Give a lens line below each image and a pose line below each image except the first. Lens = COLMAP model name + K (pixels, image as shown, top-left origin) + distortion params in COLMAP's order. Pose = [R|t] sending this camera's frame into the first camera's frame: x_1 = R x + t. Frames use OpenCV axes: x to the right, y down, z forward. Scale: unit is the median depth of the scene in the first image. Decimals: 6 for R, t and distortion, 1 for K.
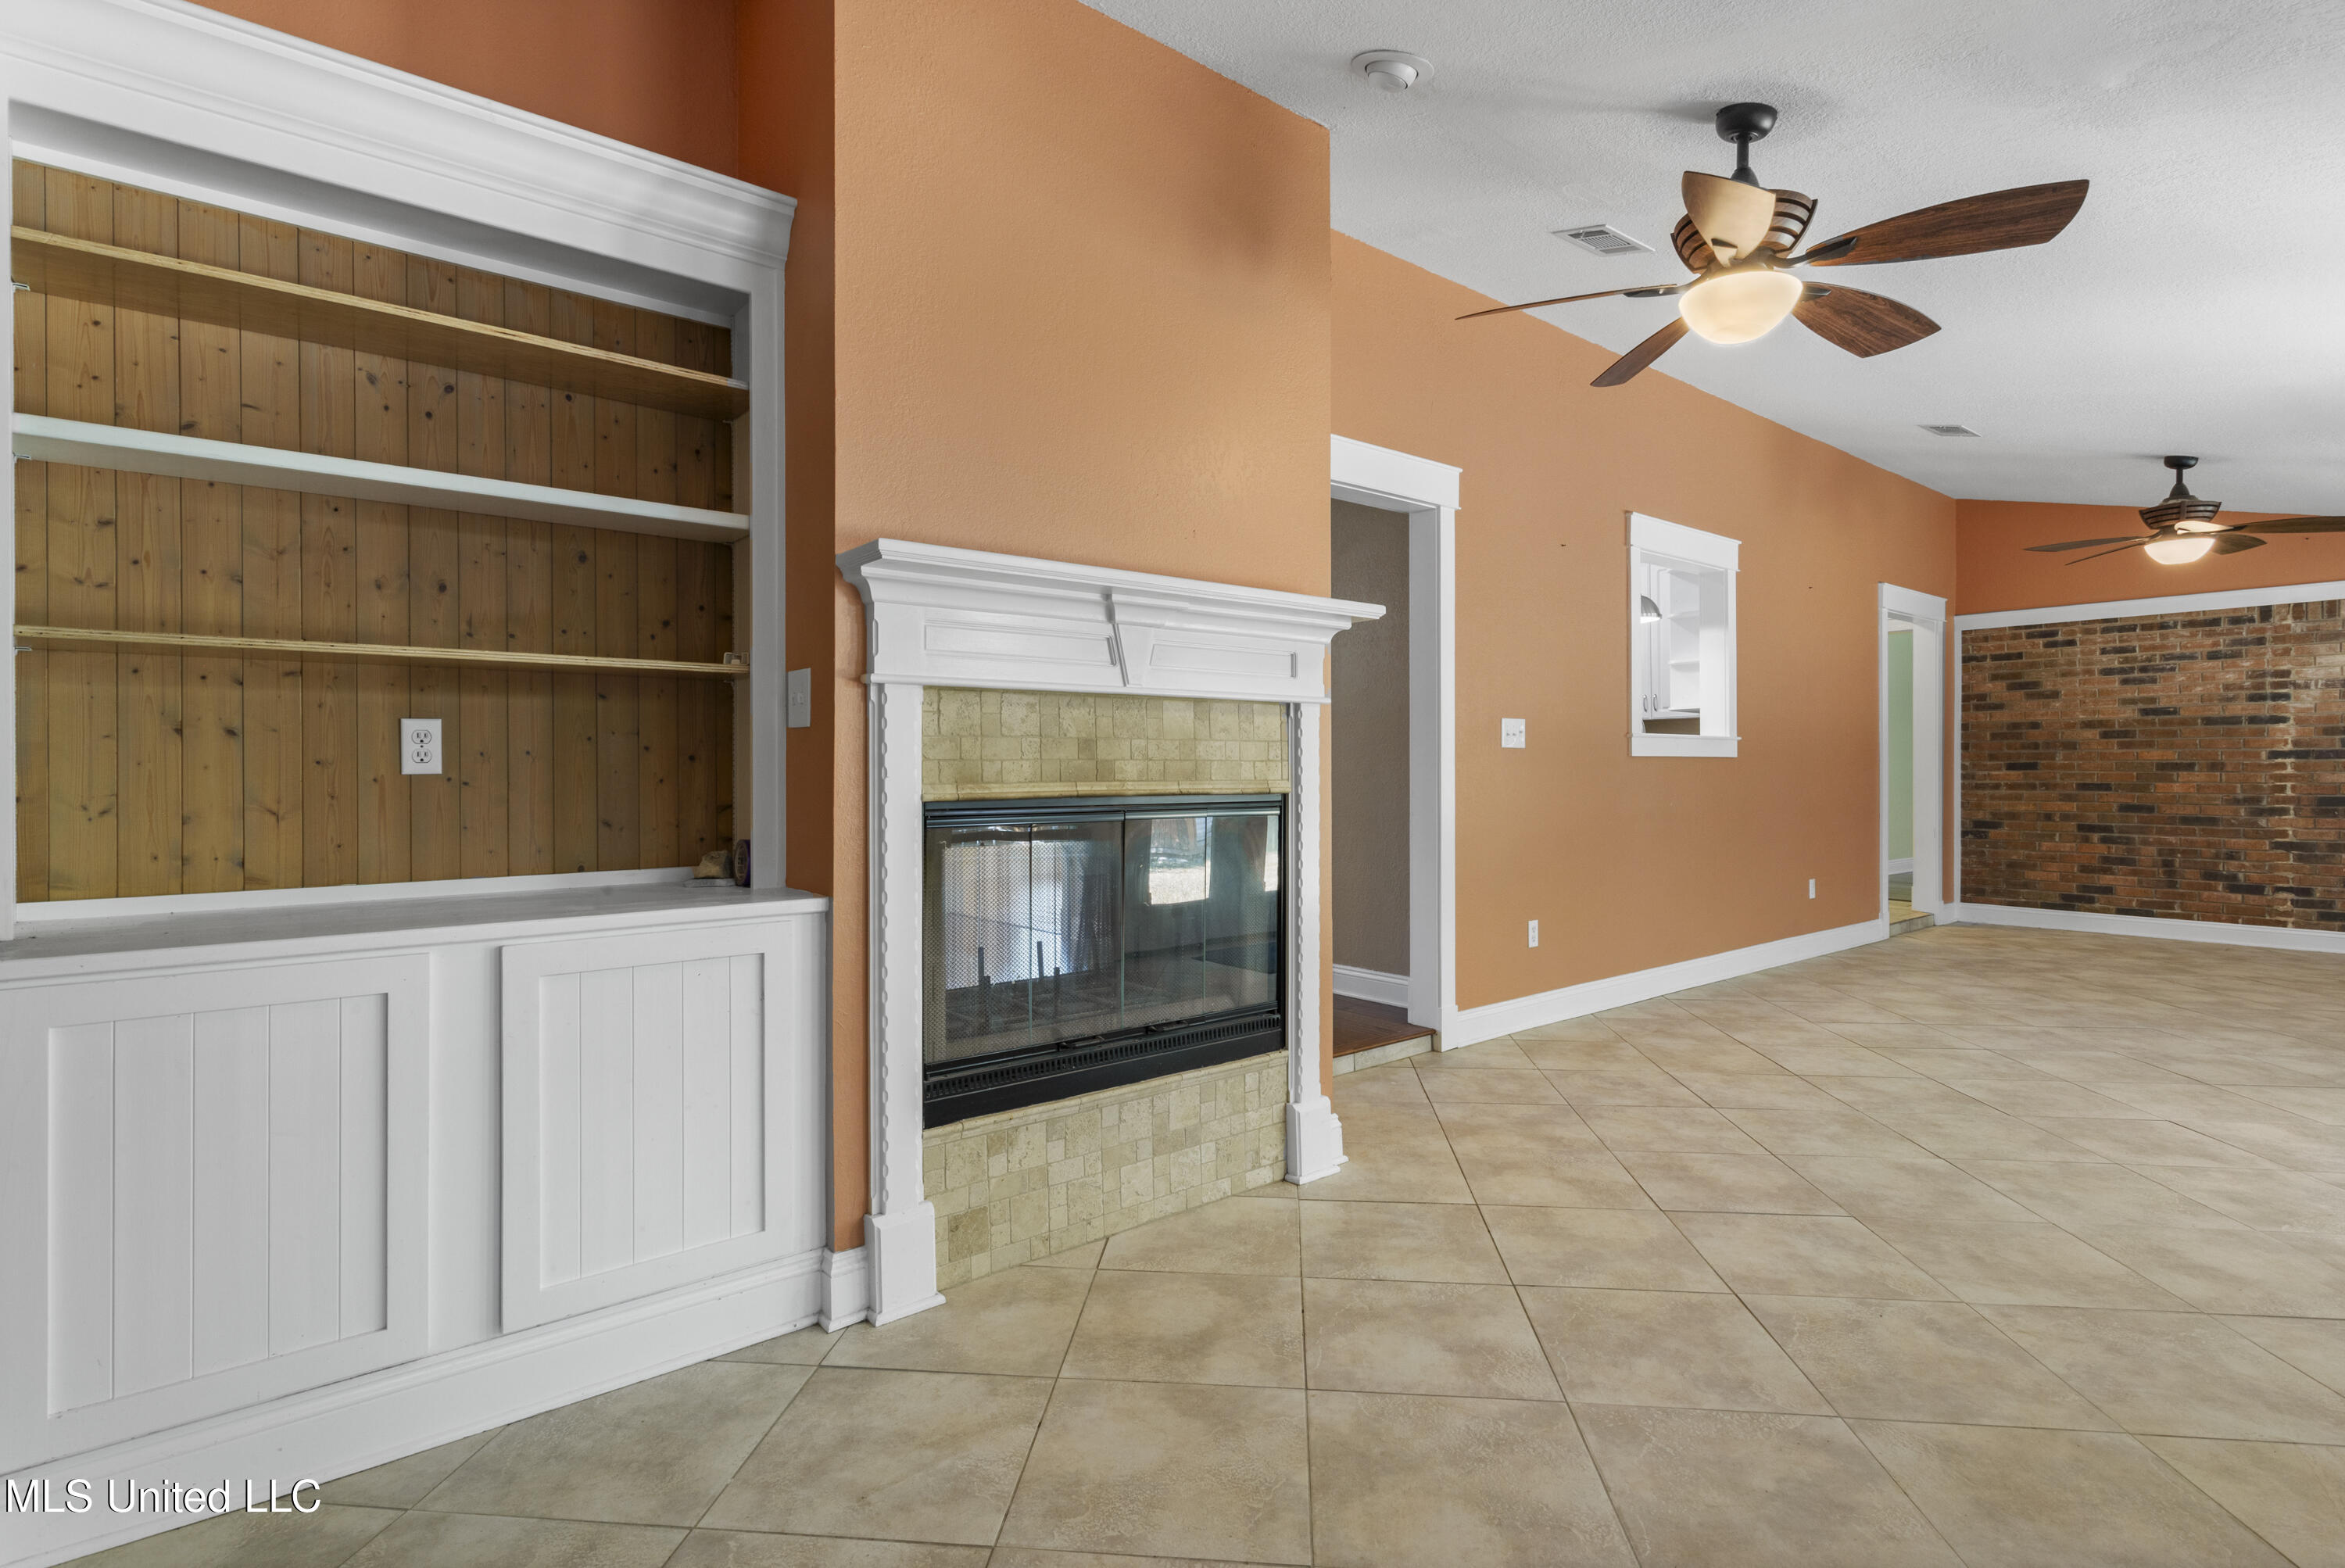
lens RADIAL K [[1103.3, 0, 1189.9], [0, 1103.3, 772.7], [0, 0, 1]] dist [-0.000240, 0.001850]
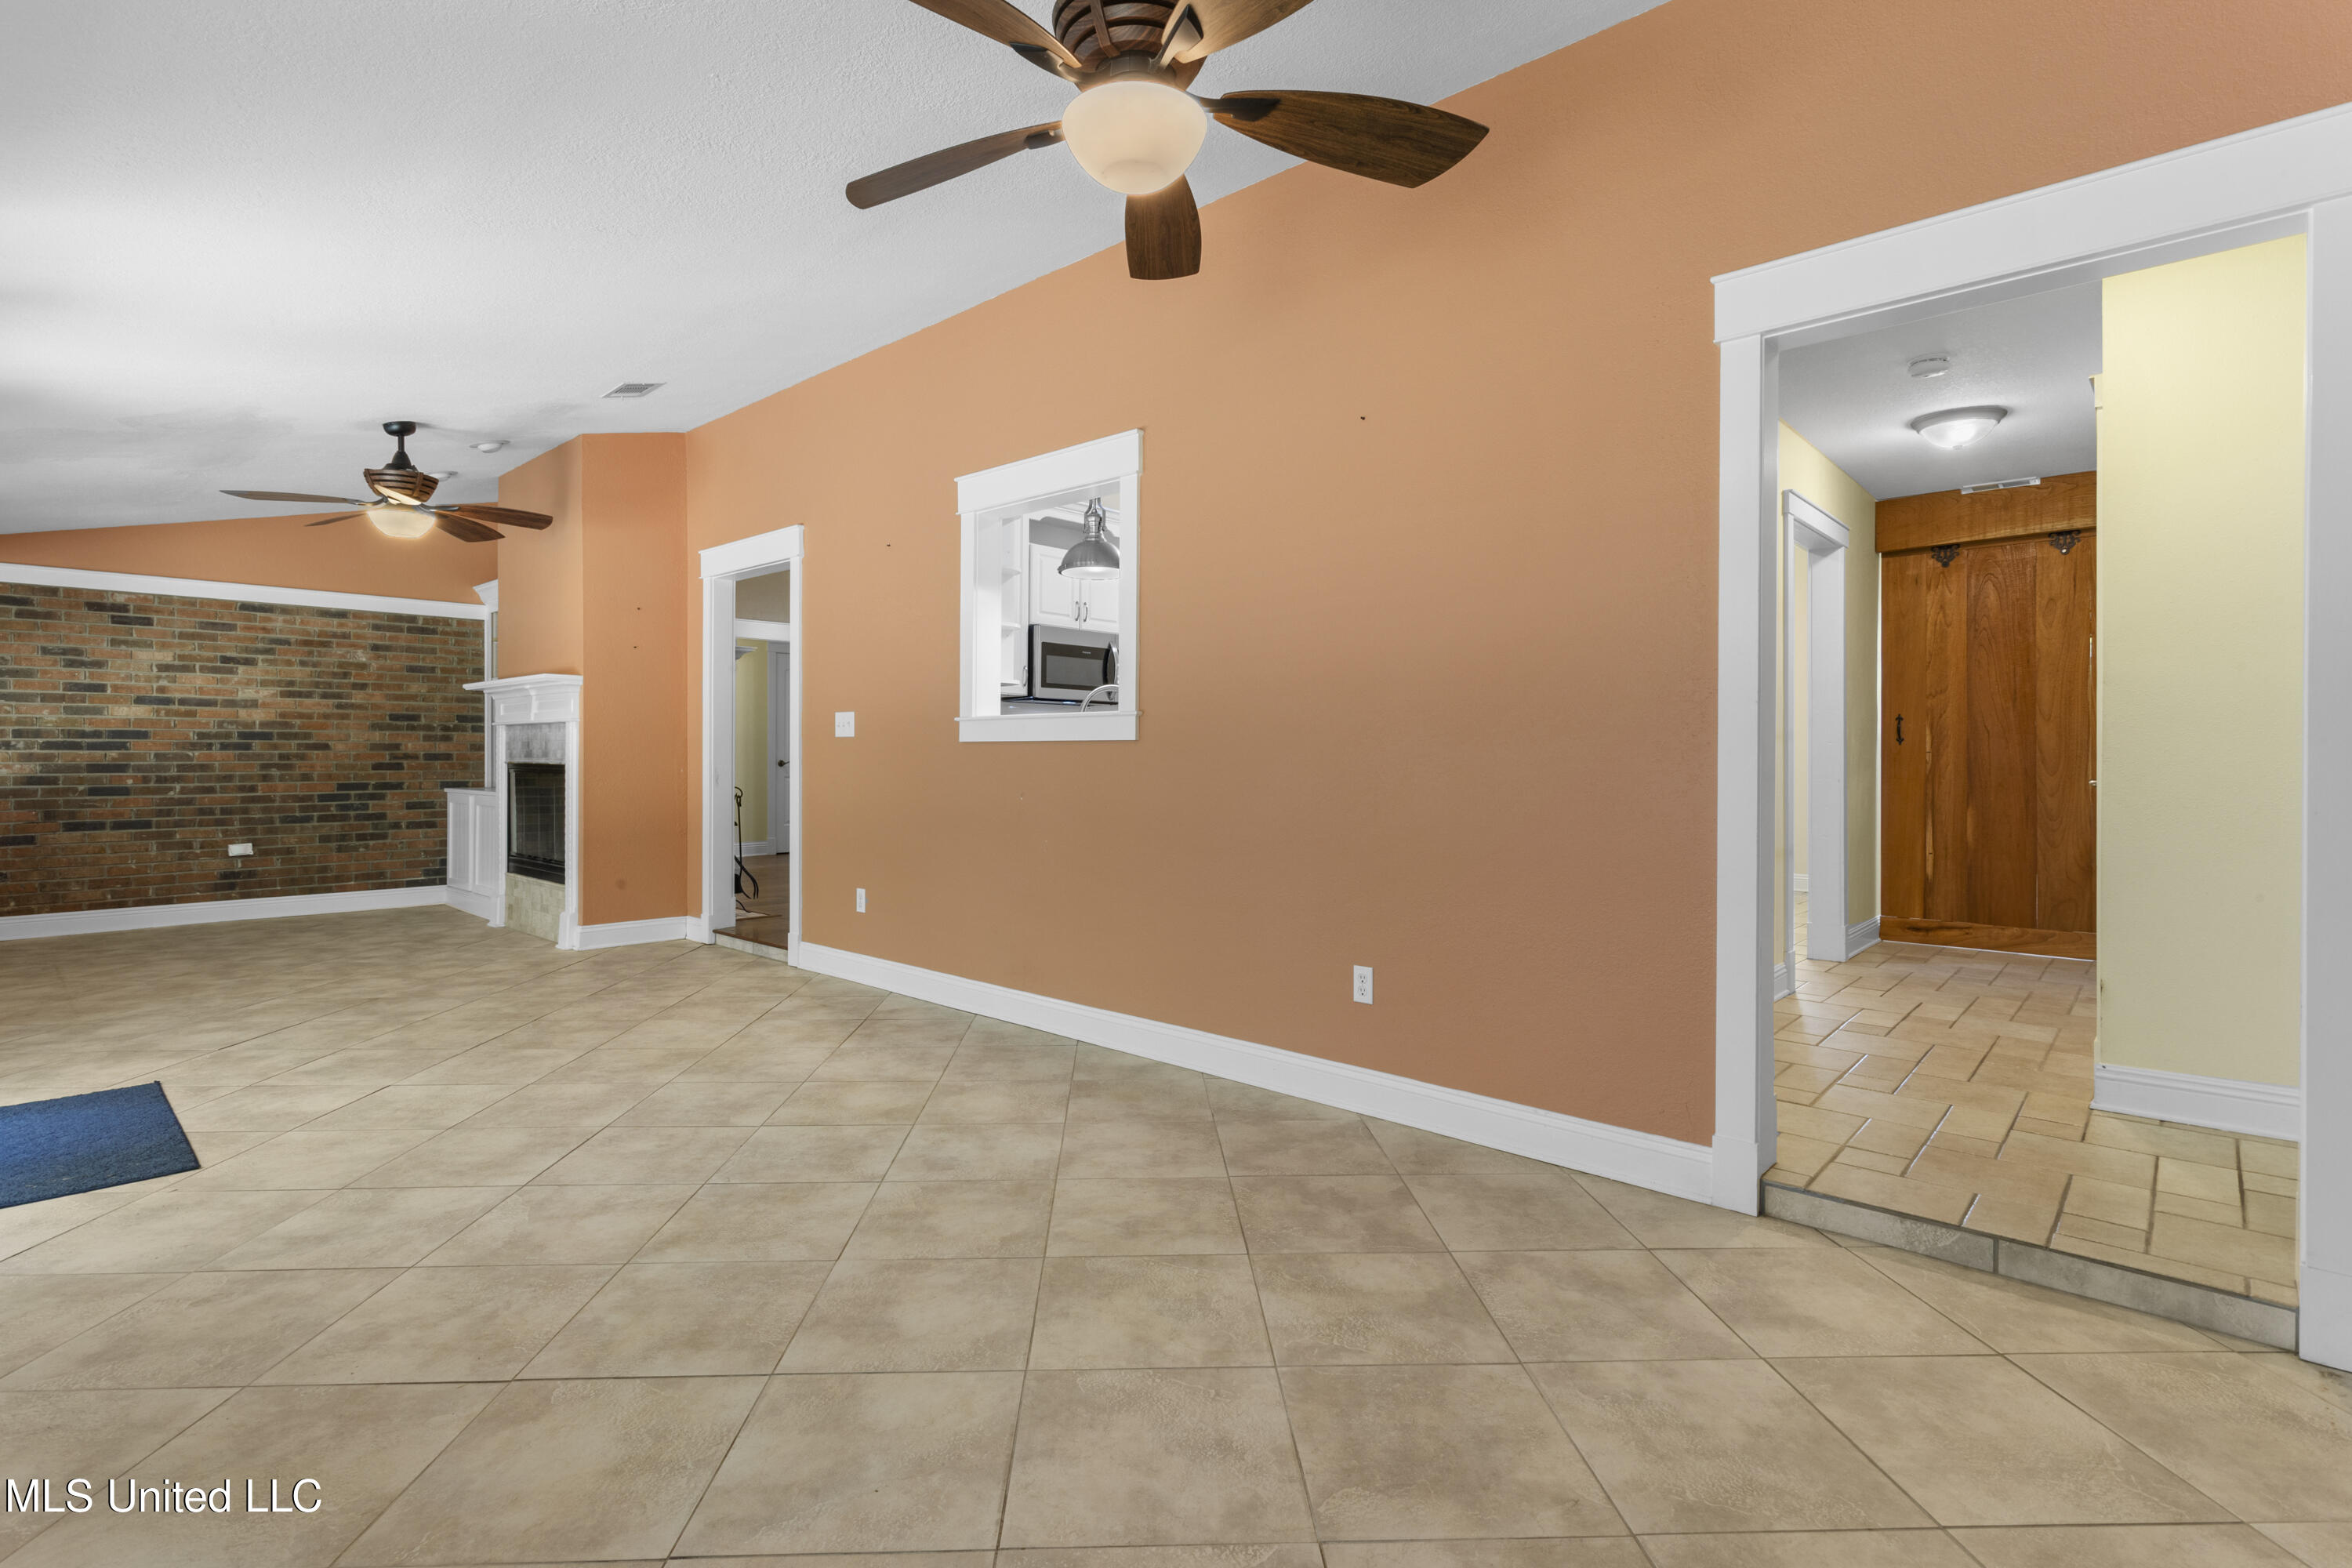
lens RADIAL K [[1106.6, 0, 1174.3], [0, 1106.6, 757.4], [0, 0, 1]] dist [-0.000240, 0.001850]
pose [[0.159769, 0.006199, -0.987135, 2.942427], [-0.007302, 0.999960, 0.005098, -0.018456], [0.987127, 0.006394, 0.159808, 2.242997]]
